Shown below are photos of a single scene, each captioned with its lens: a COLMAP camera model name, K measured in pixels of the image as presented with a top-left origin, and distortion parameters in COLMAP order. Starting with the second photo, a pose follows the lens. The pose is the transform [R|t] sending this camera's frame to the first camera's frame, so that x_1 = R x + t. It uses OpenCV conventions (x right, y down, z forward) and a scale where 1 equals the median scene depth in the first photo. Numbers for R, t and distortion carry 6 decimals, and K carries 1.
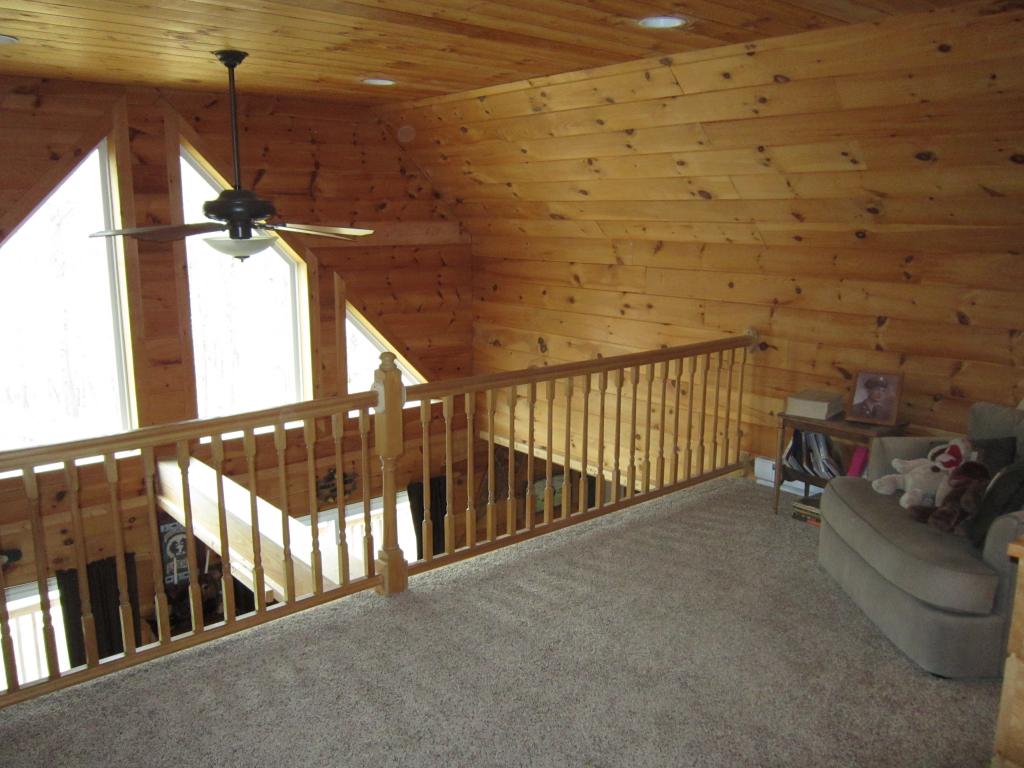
lens RADIAL K [[842.3, 0, 516.8], [0, 842.3, 379.1], [0, 0, 1]] dist [-0.034780, 0.005364]
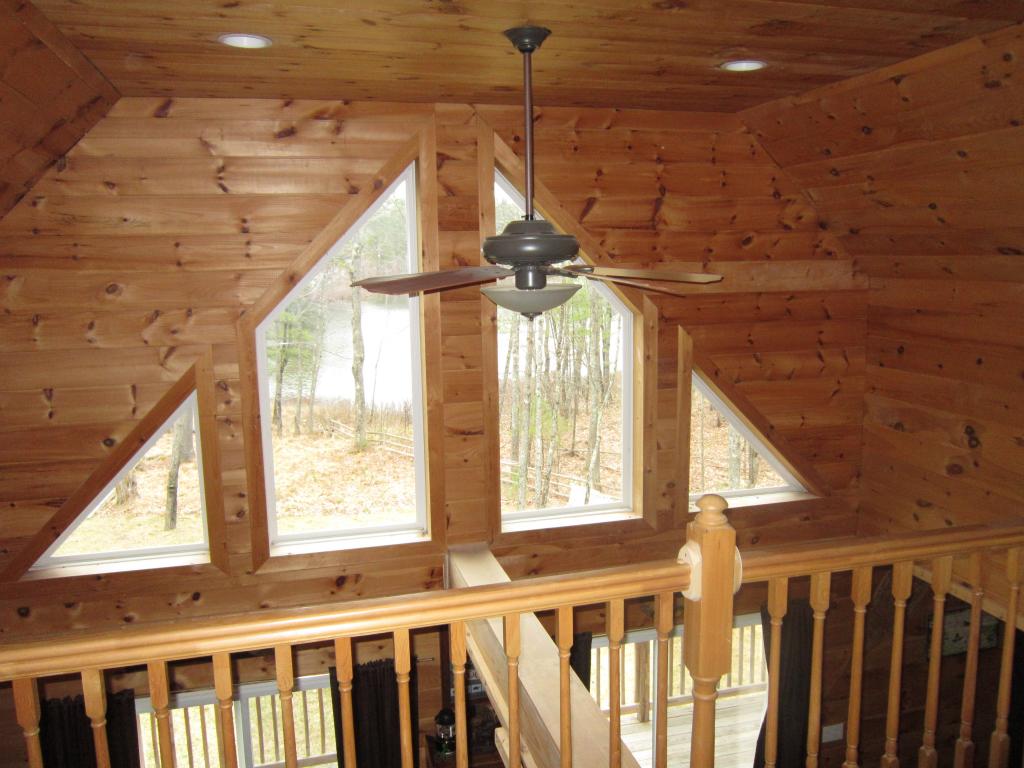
lens RADIAL K [[842.3, 0, 516.8], [0, 842.3, 379.1], [0, 0, 1]] dist [-0.034780, 0.005364]
pose [[0.904205, 0.046477, -0.424561, -0.020750], [-0.064654, 0.997501, -0.028498, -0.048657], [0.422176, 0.053218, 0.904951, 0.245003]]
